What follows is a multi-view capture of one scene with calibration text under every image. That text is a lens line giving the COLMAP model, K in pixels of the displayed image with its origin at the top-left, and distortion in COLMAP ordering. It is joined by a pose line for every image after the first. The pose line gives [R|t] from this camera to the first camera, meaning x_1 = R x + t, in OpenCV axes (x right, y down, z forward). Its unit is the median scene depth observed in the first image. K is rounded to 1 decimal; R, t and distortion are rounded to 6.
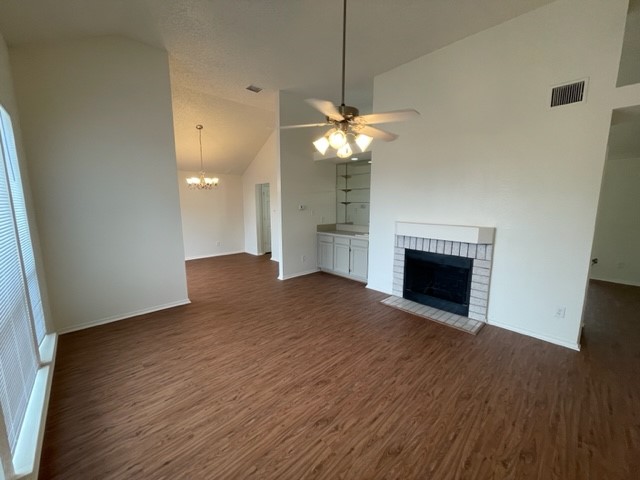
lens RADIAL K [[258.7, 0, 322.0], [0, 258.7, 237.6], [0, 0, 1]] dist [-0.003282, -0.000388]
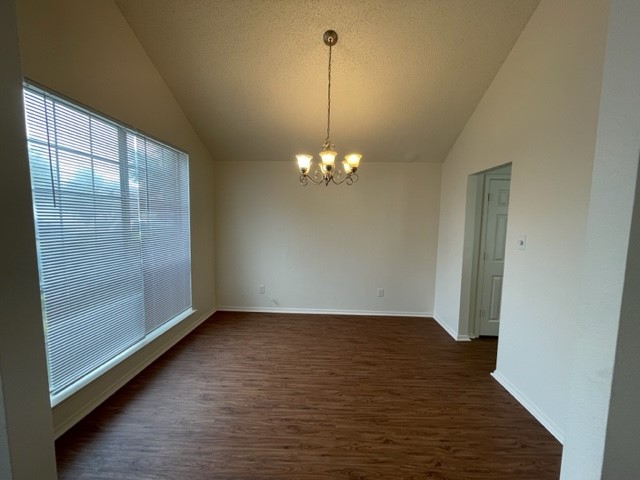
lens RADIAL K [[258.7, 0, 320.0], [0, 258.7, 240.1], [0, 0, 1]] dist [-0.003282, -0.000388]
pose [[0.695549, 0.071141, -0.714948, -0.212936], [-0.108856, 0.994033, -0.006992, -0.122351], [0.710184, 0.082689, 0.699143, 0.982901]]
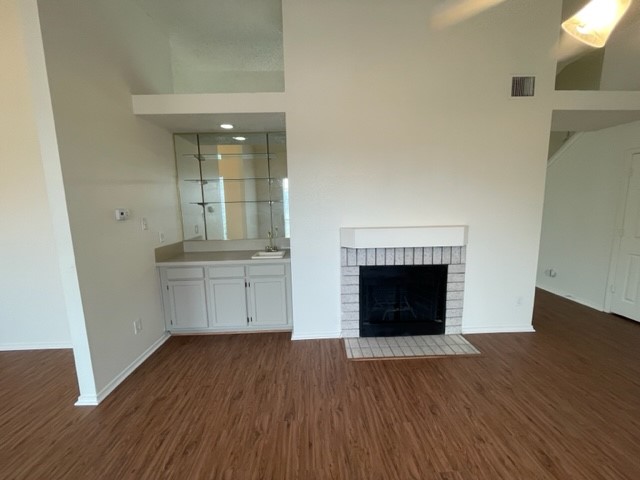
lens RADIAL K [[258.7, 0, 320.1], [0, 258.7, 239.3], [0, 0, 1]] dist [-0.003282, -0.000388]
pose [[0.661101, -0.115673, 0.741327, -0.245632], [0.122164, 0.991455, 0.045758, -0.072007], [-0.740284, 0.060313, 0.669583, 0.616941]]
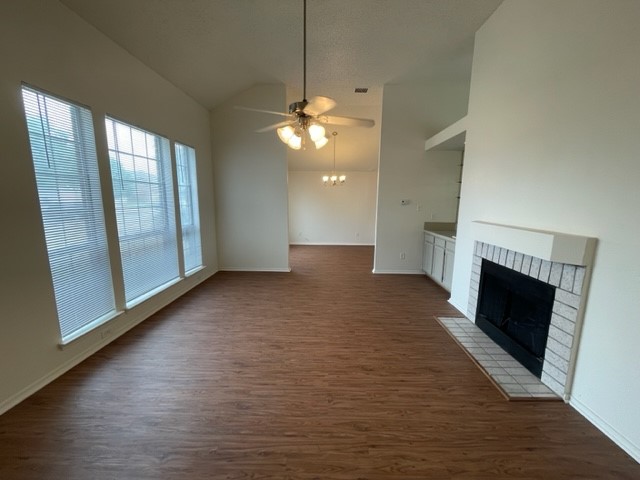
lens RADIAL K [[258.7, 0, 320.8], [0, 258.7, 237.8], [0, 0, 1]] dist [-0.003282, -0.000388]
pose [[0.712012, 0.110912, -0.693352, 0.498155], [-0.105015, 0.993160, 0.051029, -0.004432], [0.694270, 0.036479, 0.718790, 0.155509]]
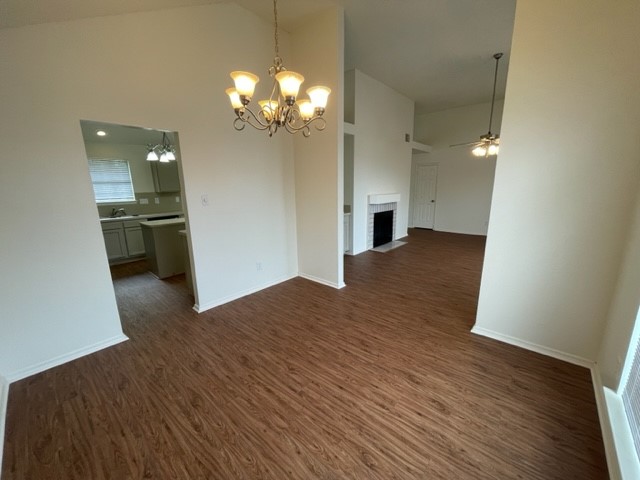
lens RADIAL K [[258.7, 0, 322.1], [0, 258.7, 239.9], [0, 0, 1]] dist [-0.003282, -0.000388]
pose [[-0.091906, -0.207554, 0.973897, -1.081263], [0.146023, 0.964654, 0.219364, -0.172197], [-0.985003, 0.162373, -0.058350, 1.392139]]
